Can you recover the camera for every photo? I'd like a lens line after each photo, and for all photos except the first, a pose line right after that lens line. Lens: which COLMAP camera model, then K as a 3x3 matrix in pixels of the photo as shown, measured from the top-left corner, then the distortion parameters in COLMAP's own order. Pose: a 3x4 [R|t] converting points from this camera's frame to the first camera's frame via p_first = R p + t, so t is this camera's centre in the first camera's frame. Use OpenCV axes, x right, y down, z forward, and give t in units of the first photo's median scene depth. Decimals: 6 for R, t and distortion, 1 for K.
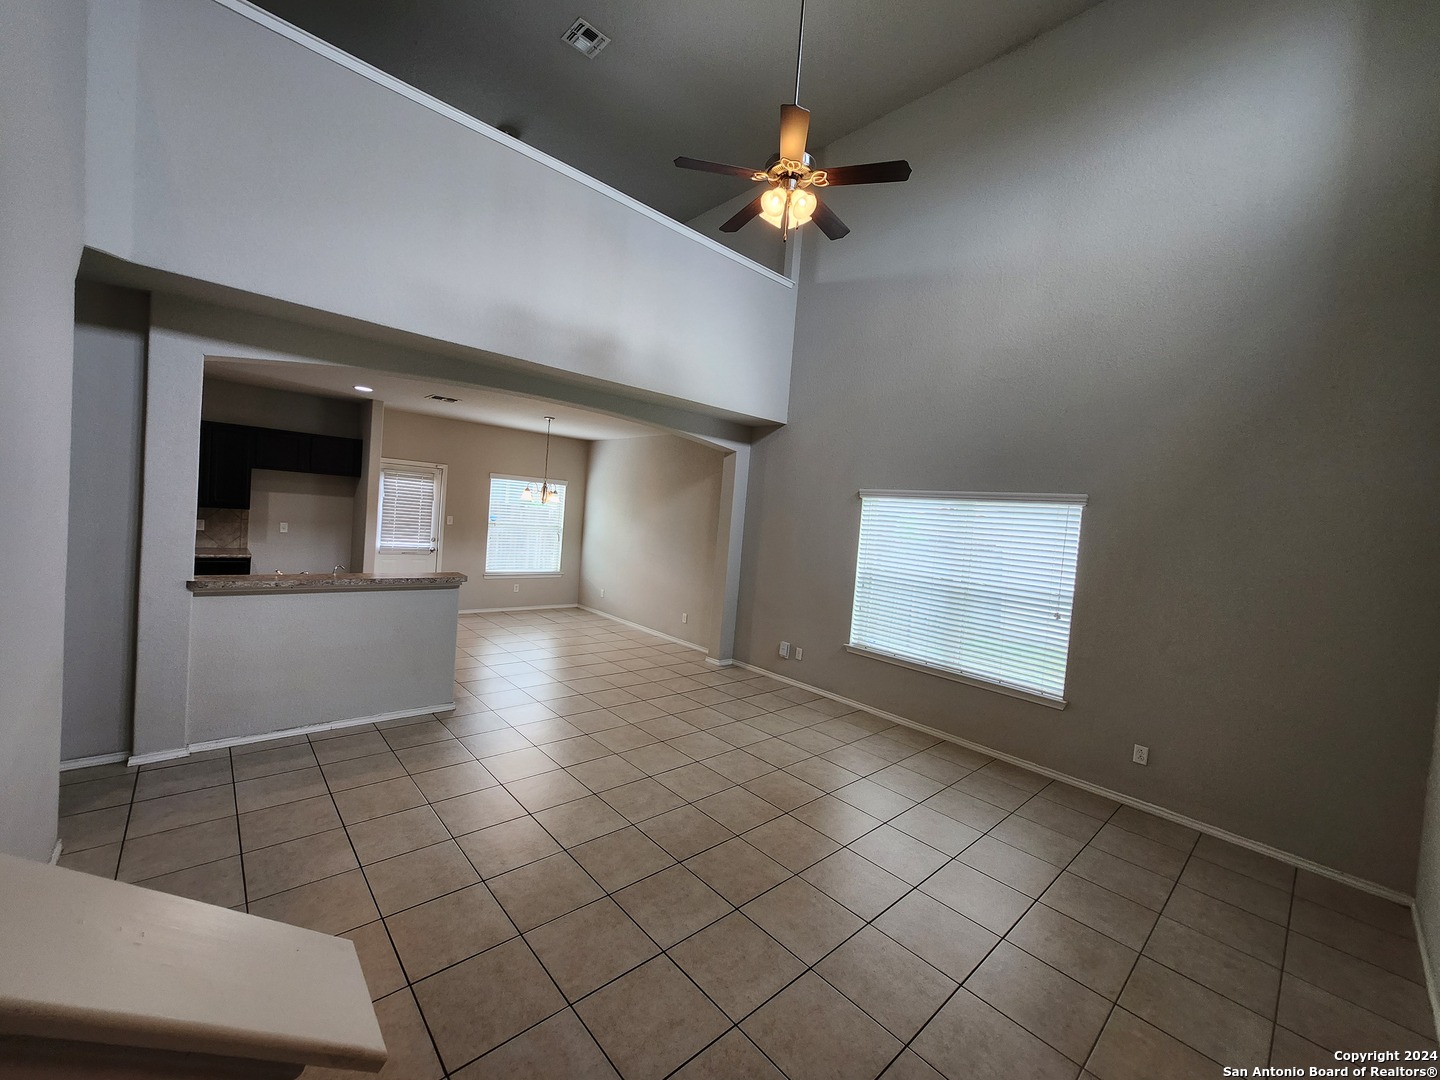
lens RADIAL K [[568.6, 0, 711.5], [0, 568.6, 532.3], [0, 0, 1]] dist [-0.001927, 0.001646]
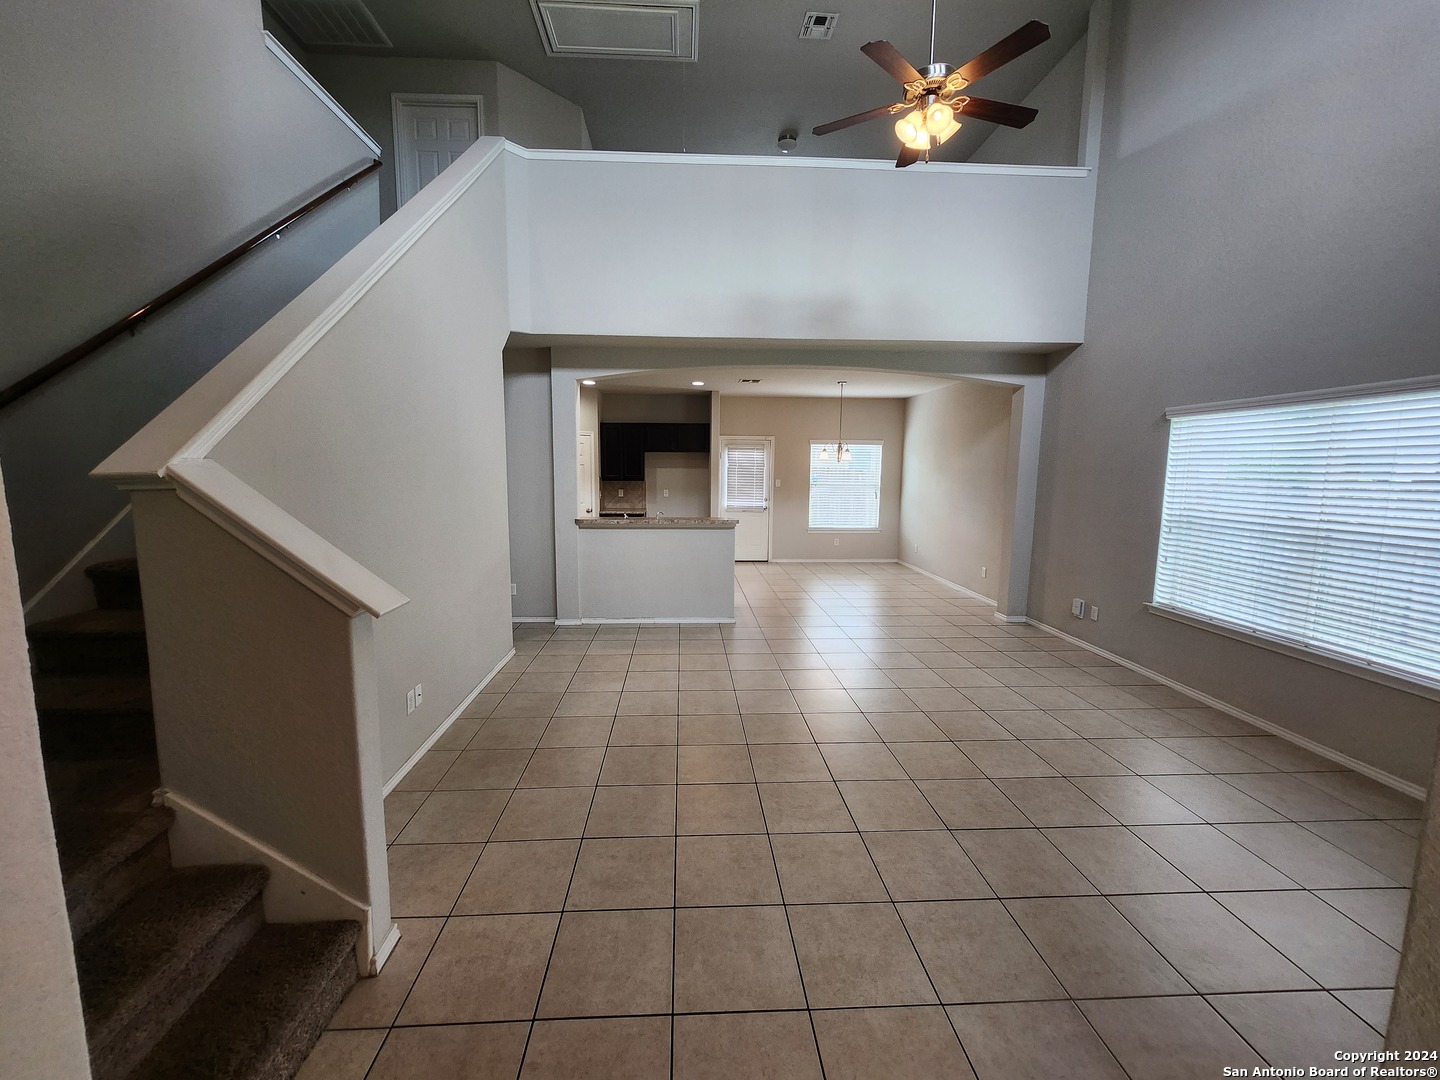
lens RADIAL K [[568.6, 0, 709.6], [0, 568.6, 531.7], [0, 0, 1]] dist [-0.001927, 0.001646]
pose [[0.771651, 0.000823, -0.636046, 0.273501], [0.030363, 0.998811, 0.038130, 0.045581], [0.635322, -0.048735, 0.770708, -0.016947]]
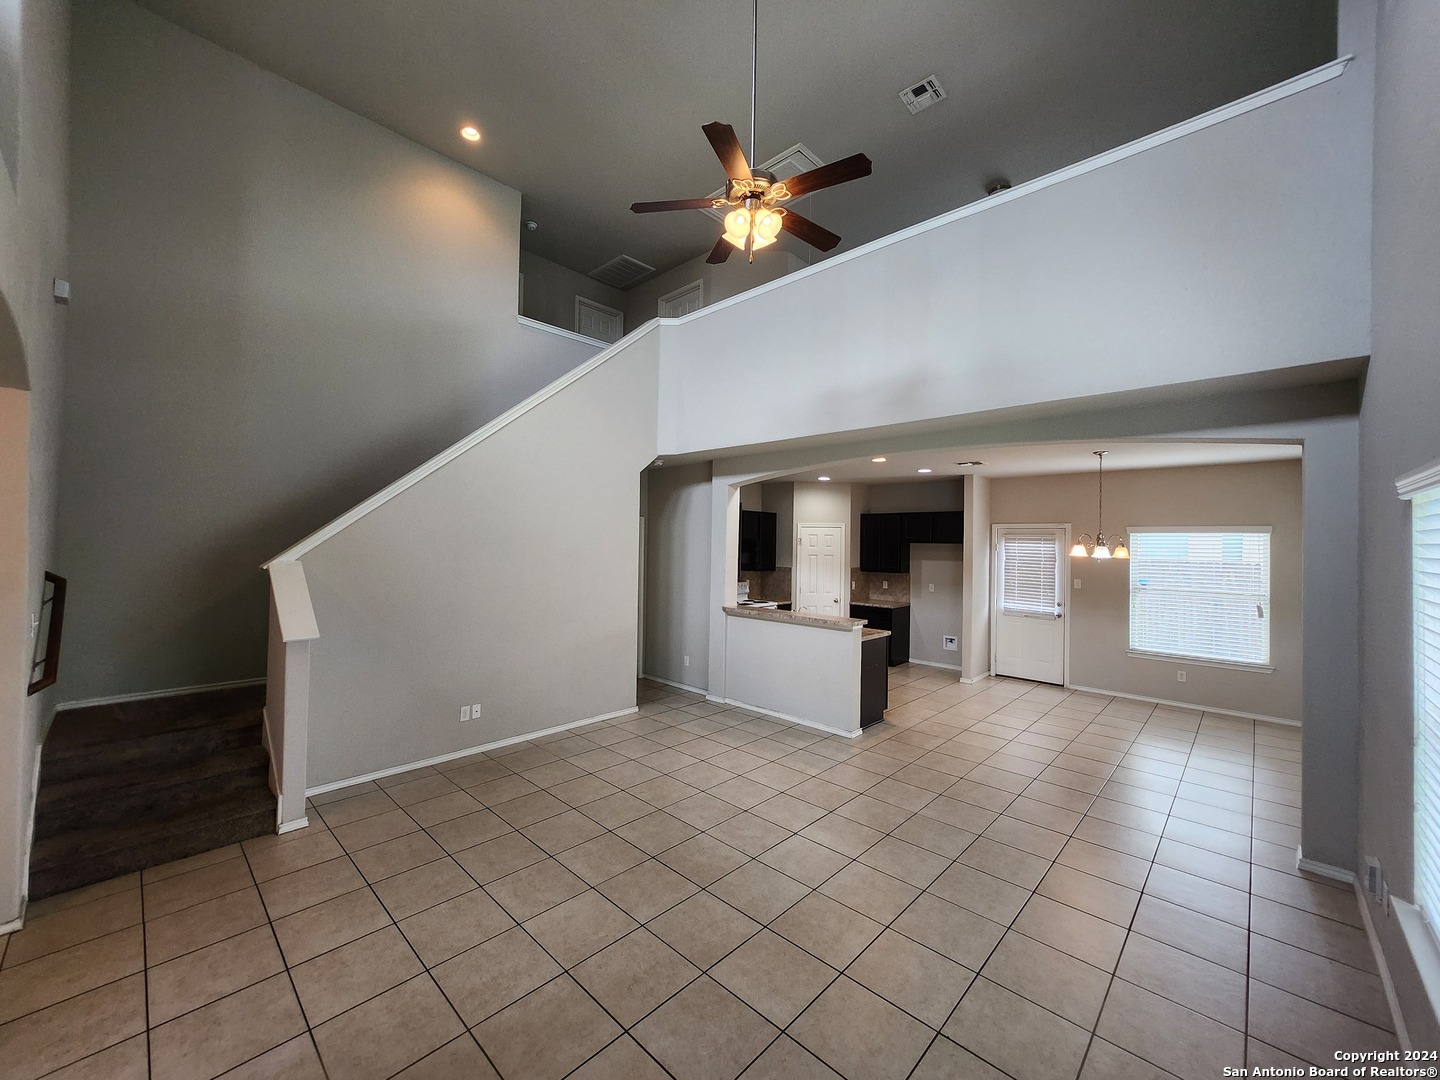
lens RADIAL K [[568.6, 0, 707.6], [0, 568.6, 531.4], [0, 0, 1]] dist [-0.001927, 0.001646]
pose [[0.065286, -0.095146, -0.993320, 0.600775], [-0.046345, 0.994081, -0.098265, 0.017906], [0.996790, 0.052451, 0.060490, 0.524448]]
